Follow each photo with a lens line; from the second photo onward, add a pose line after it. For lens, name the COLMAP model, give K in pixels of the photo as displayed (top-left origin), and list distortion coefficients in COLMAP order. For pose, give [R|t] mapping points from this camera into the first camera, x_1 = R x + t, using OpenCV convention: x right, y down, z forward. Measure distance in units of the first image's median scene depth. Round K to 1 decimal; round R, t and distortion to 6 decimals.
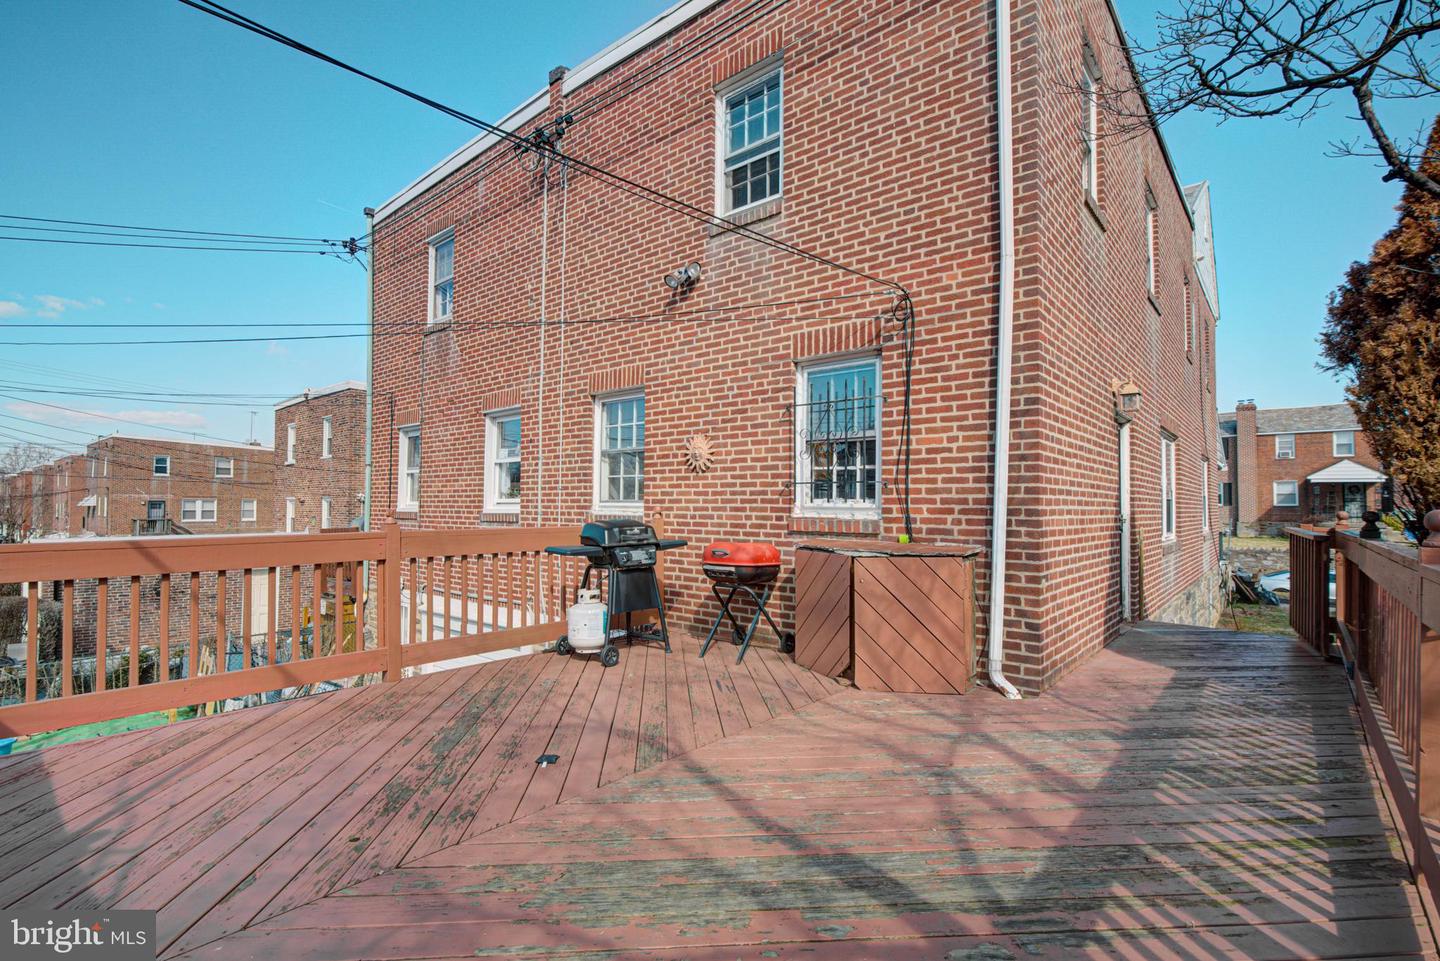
lens RADIAL K [[678.2, 0, 711.1], [0, 678.2, 494.5], [0, 0, 1]] dist [0.000808, 0.000458]
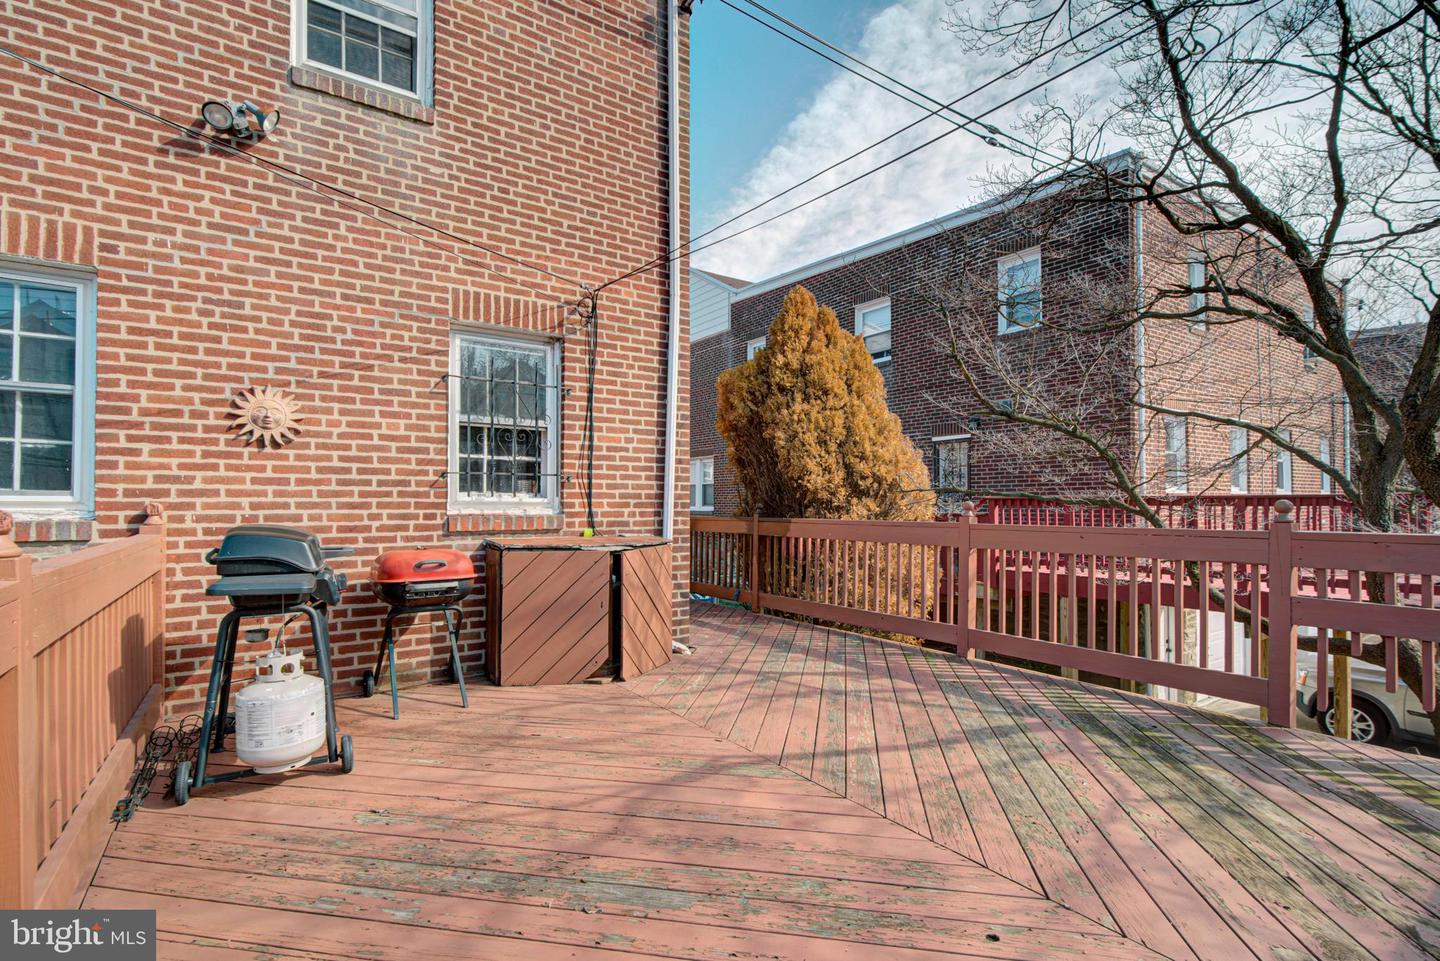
lens RADIAL K [[689.4, 0, 716.8], [0, 689.4, 497.5], [0, 0, 1]] dist [-0.001876, 0.000507]
pose [[0.241201, 0.002004, 0.970473, -0.649906], [-0.014706, 0.999891, 0.001590, 0.007729], [-0.970364, -0.014656, 0.241204, 0.538288]]
